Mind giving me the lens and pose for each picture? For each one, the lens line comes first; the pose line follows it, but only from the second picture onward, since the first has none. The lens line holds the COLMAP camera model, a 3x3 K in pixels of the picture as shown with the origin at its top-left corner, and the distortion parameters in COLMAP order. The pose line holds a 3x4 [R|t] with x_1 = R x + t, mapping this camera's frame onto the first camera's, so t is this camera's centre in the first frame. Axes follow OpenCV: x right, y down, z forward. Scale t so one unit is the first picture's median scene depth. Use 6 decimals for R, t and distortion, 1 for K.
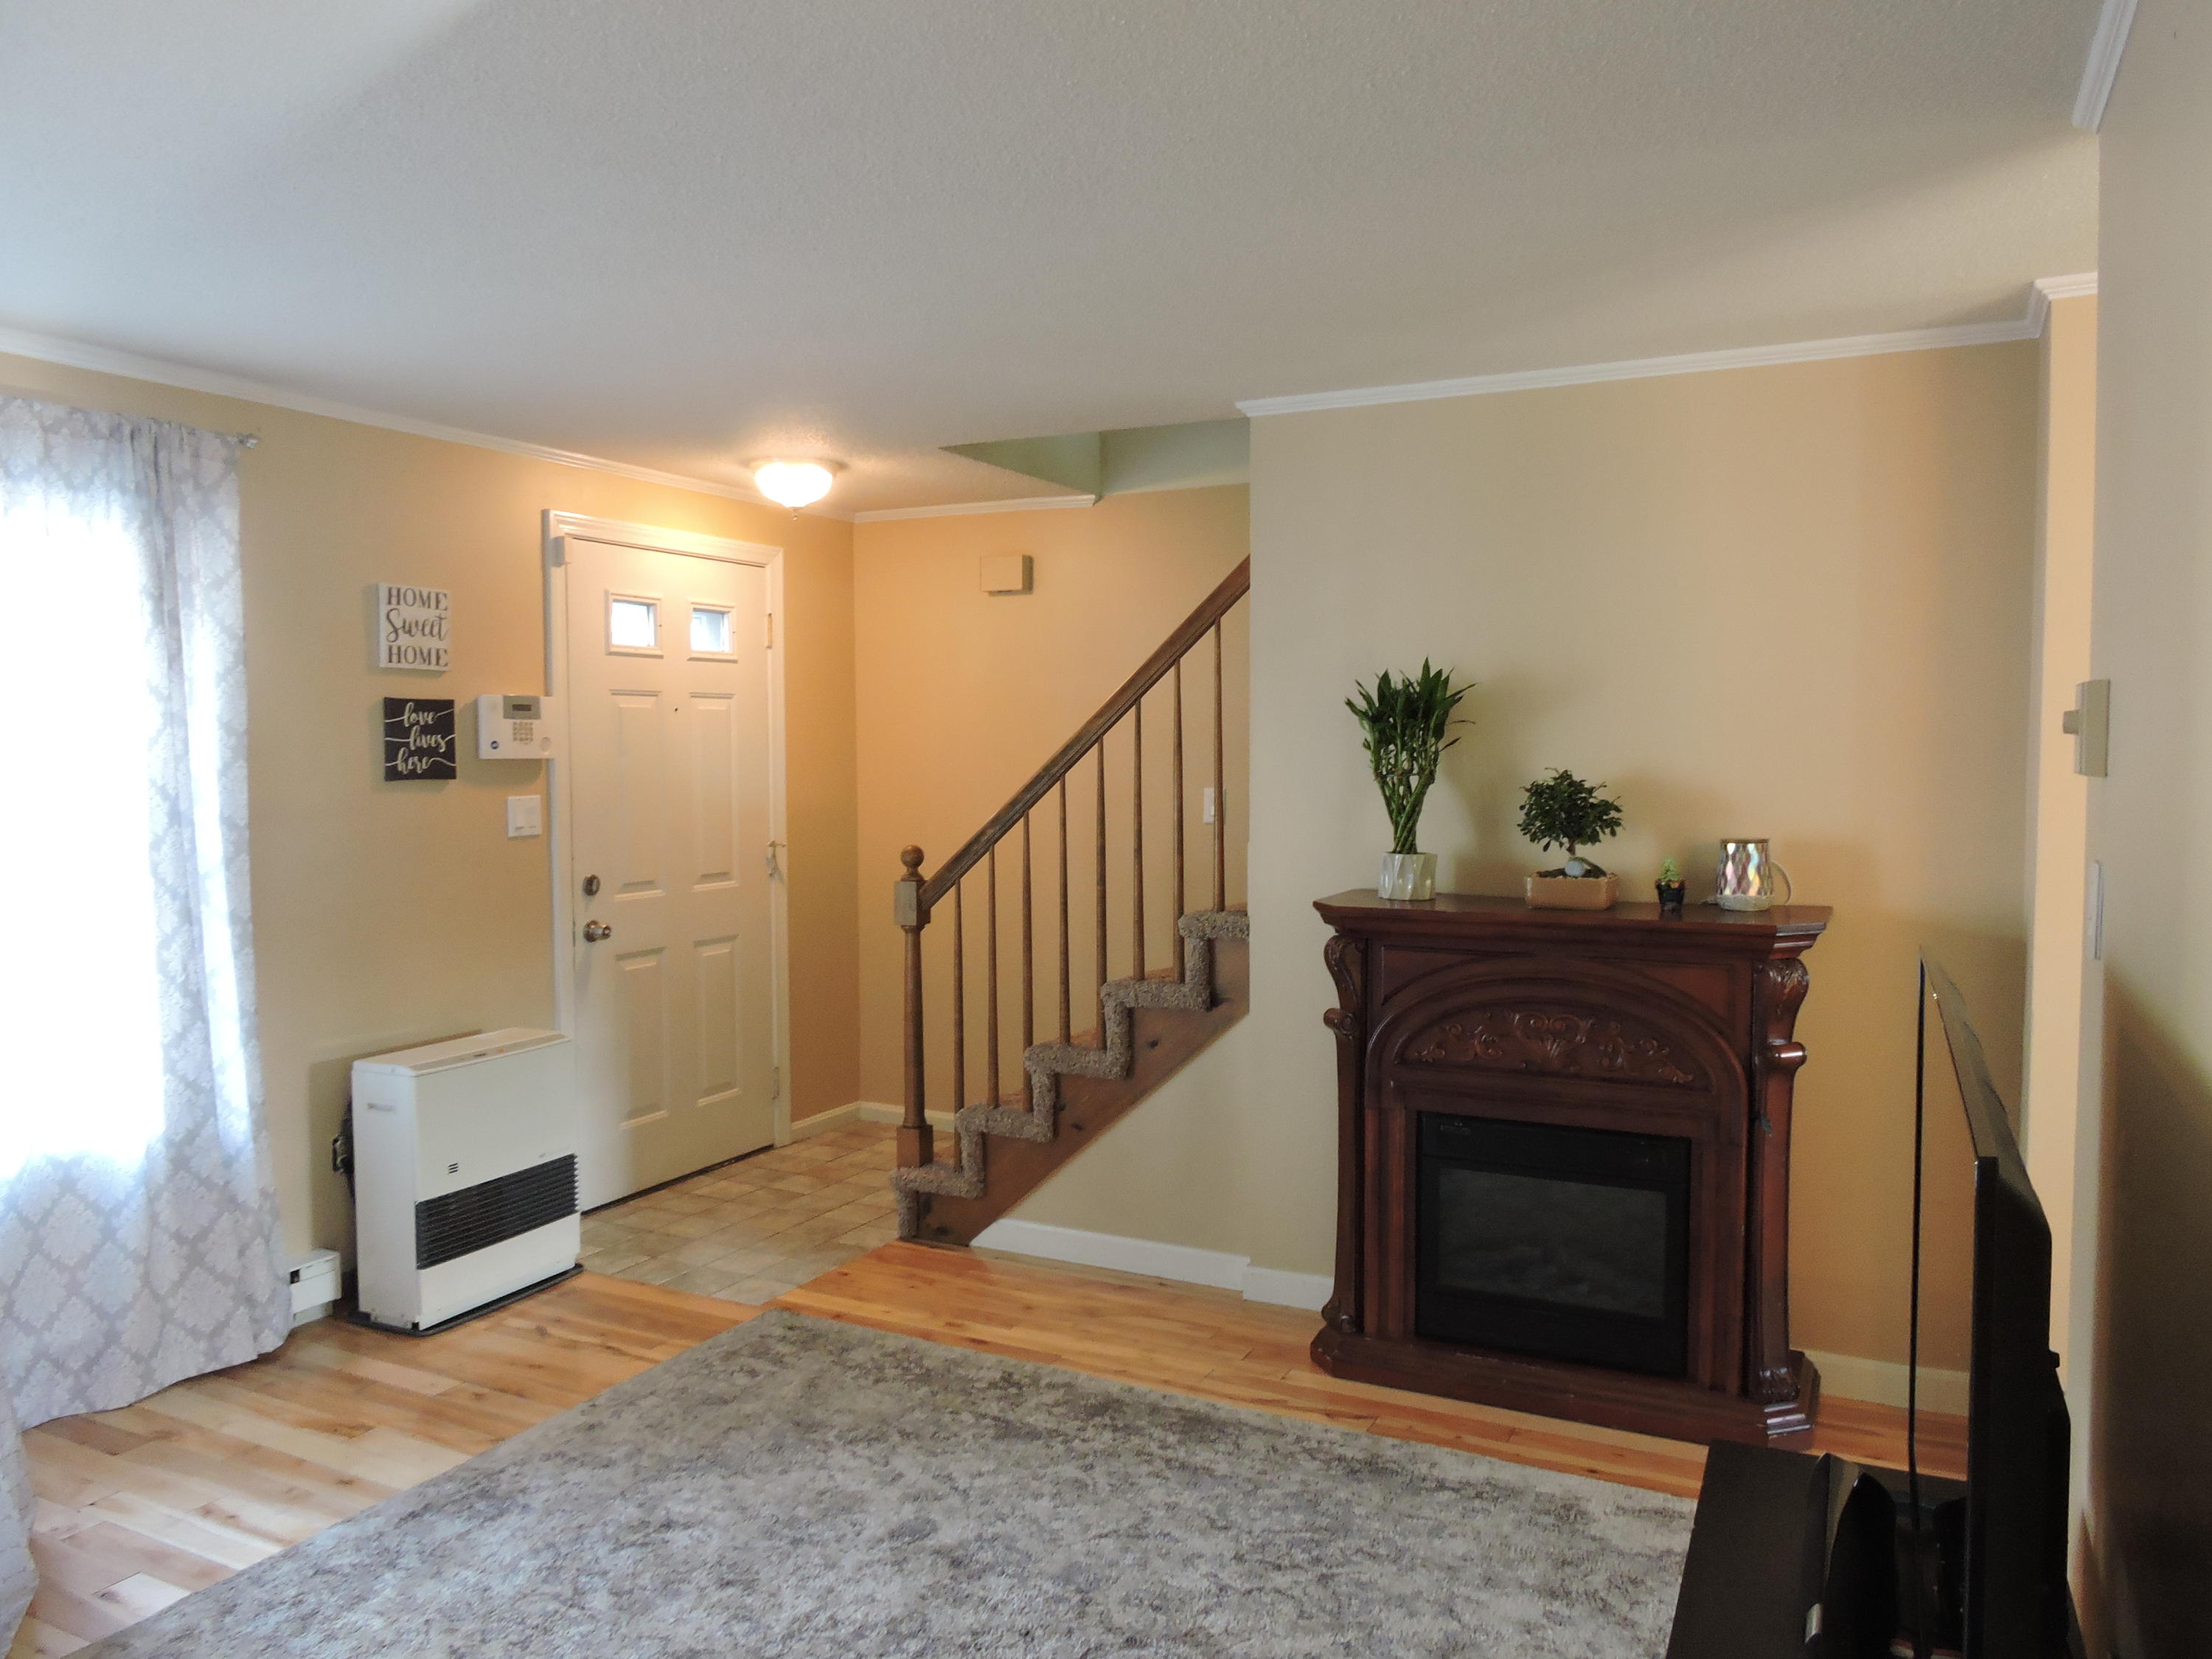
lens RADIAL K [[1579.0, 0, 1102.5], [0, 1579.0, 831.2], [0, 0, 1]] dist [-0.001382, -0.004014]
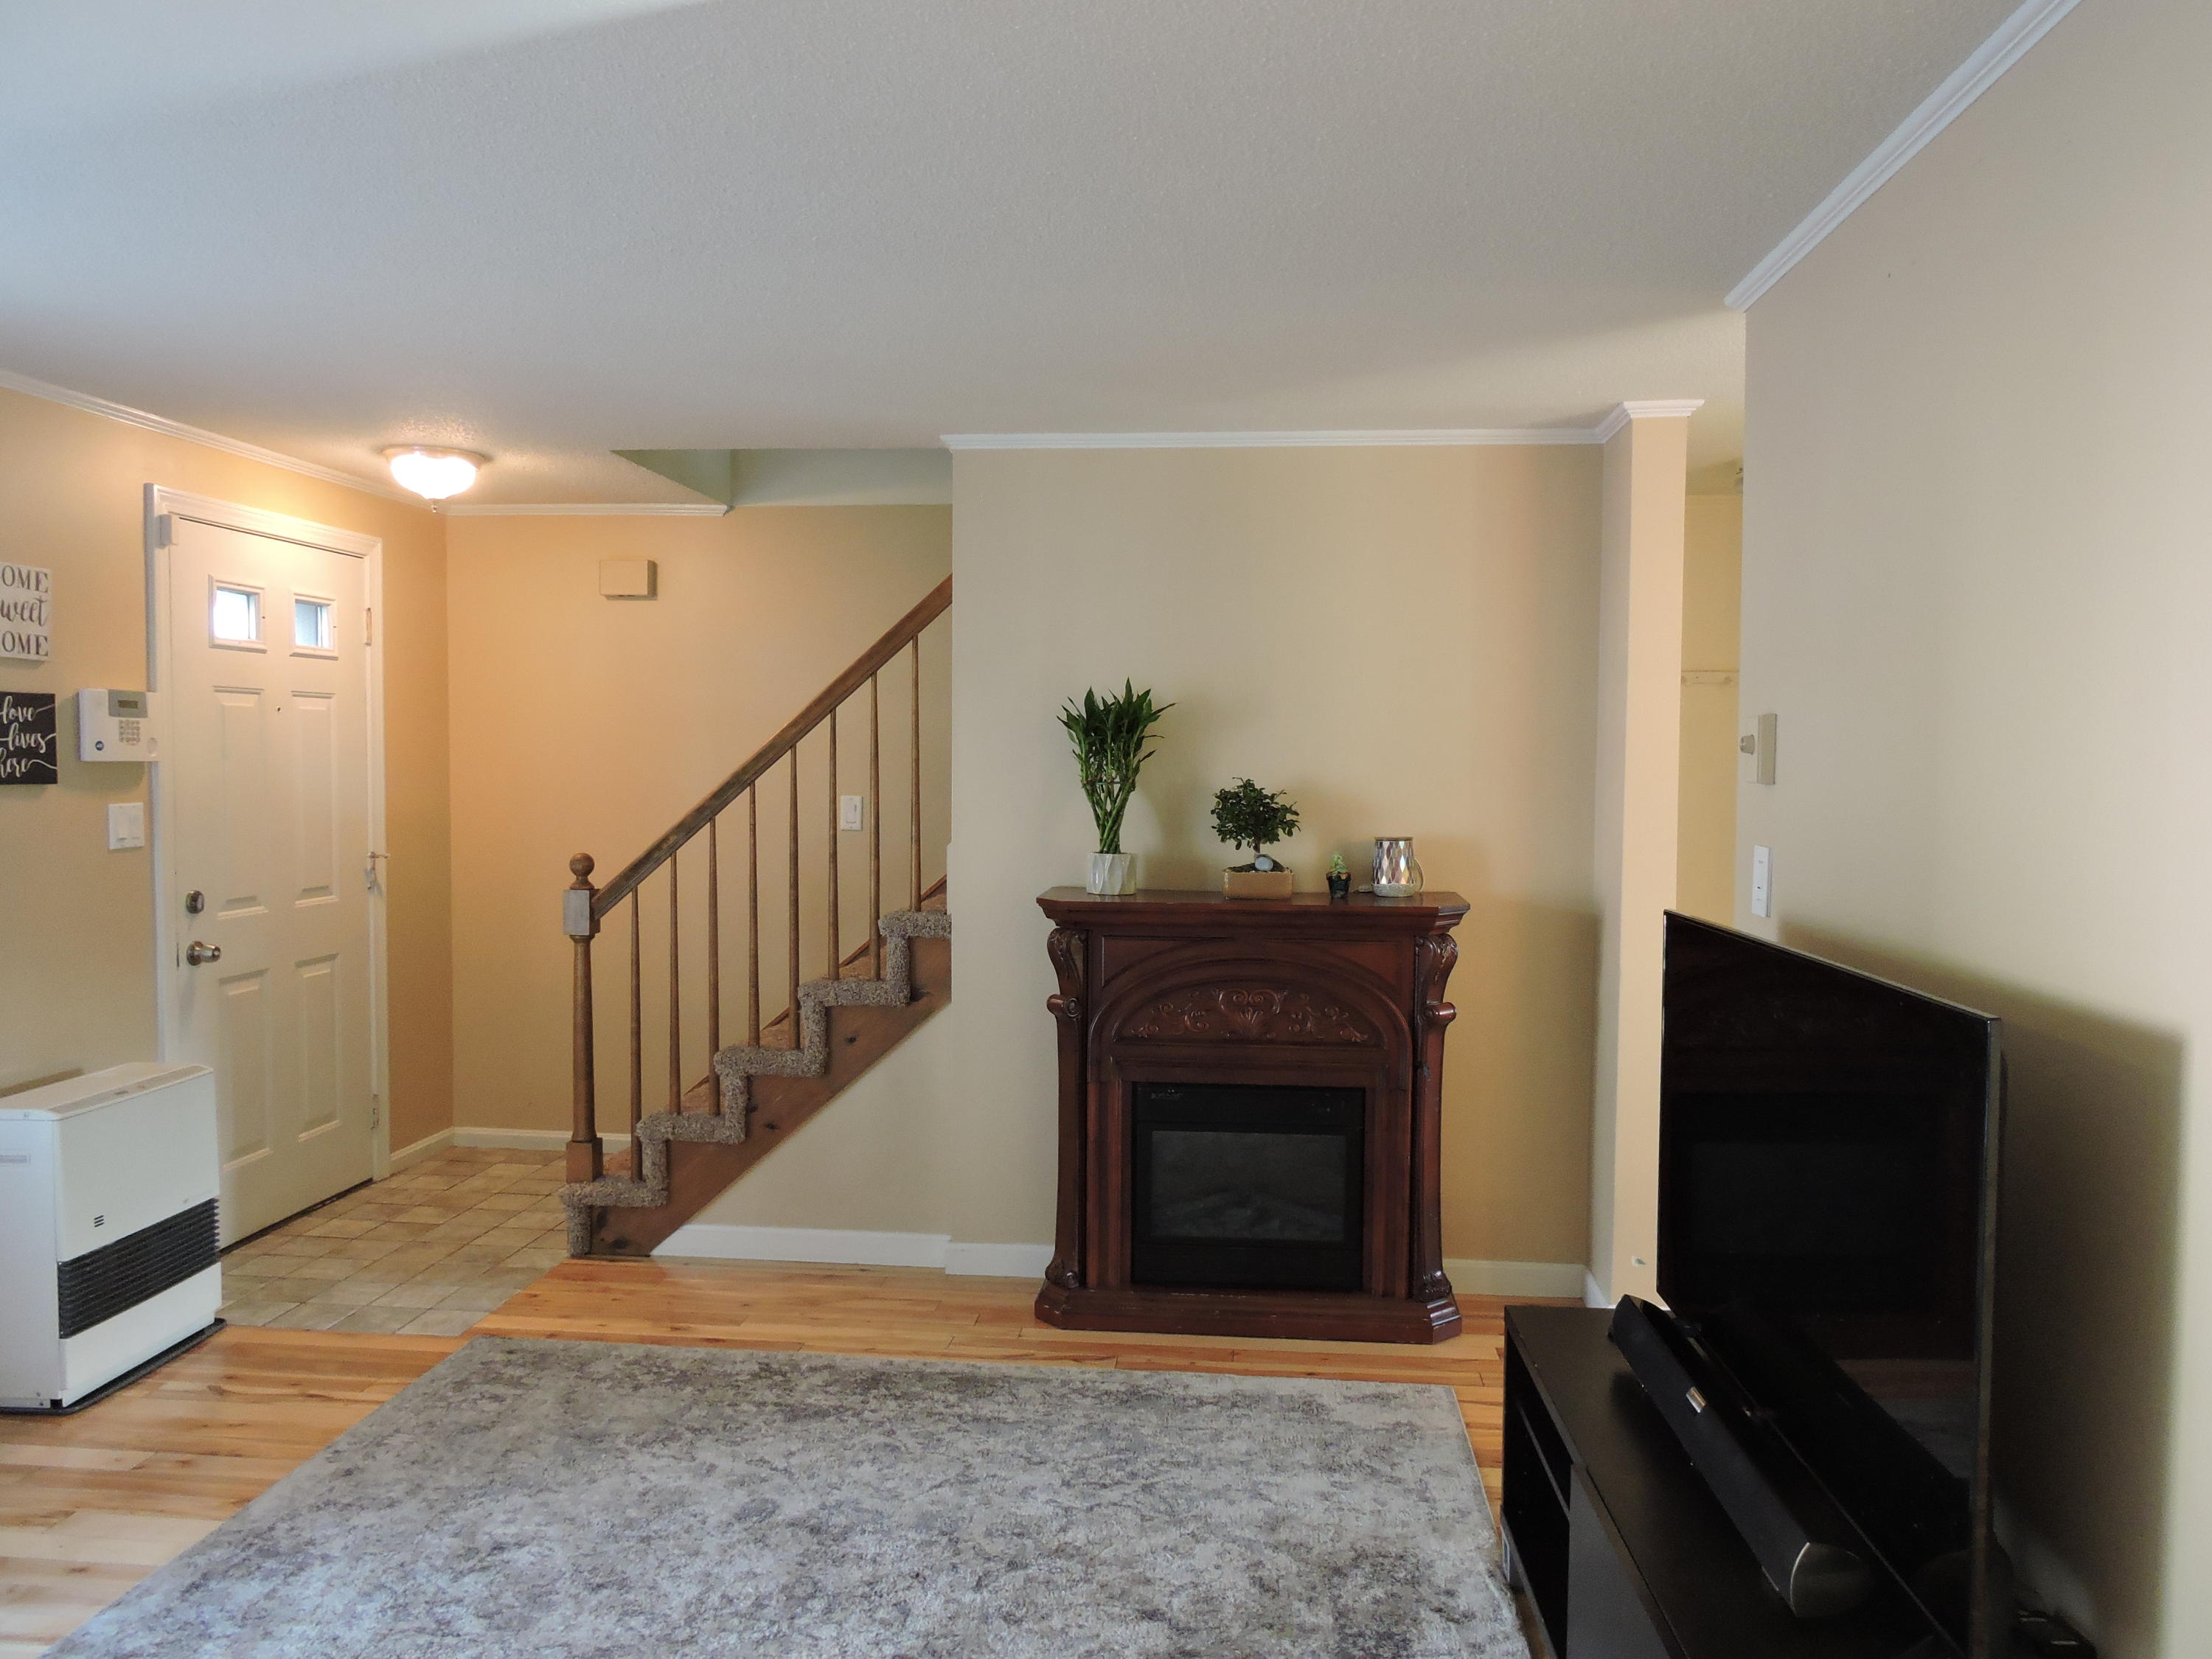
lens RADIAL K [[1579.0, 0, 1109.0], [0, 1579.0, 830.9], [0, 0, 1]] dist [-0.001382, -0.004014]
pose [[0.931460, -0.007425, 0.363769, -0.208451], [0.009777, 0.999942, -0.004624, 0.003388], [-0.363713, 0.007864, 0.931478, -0.038216]]
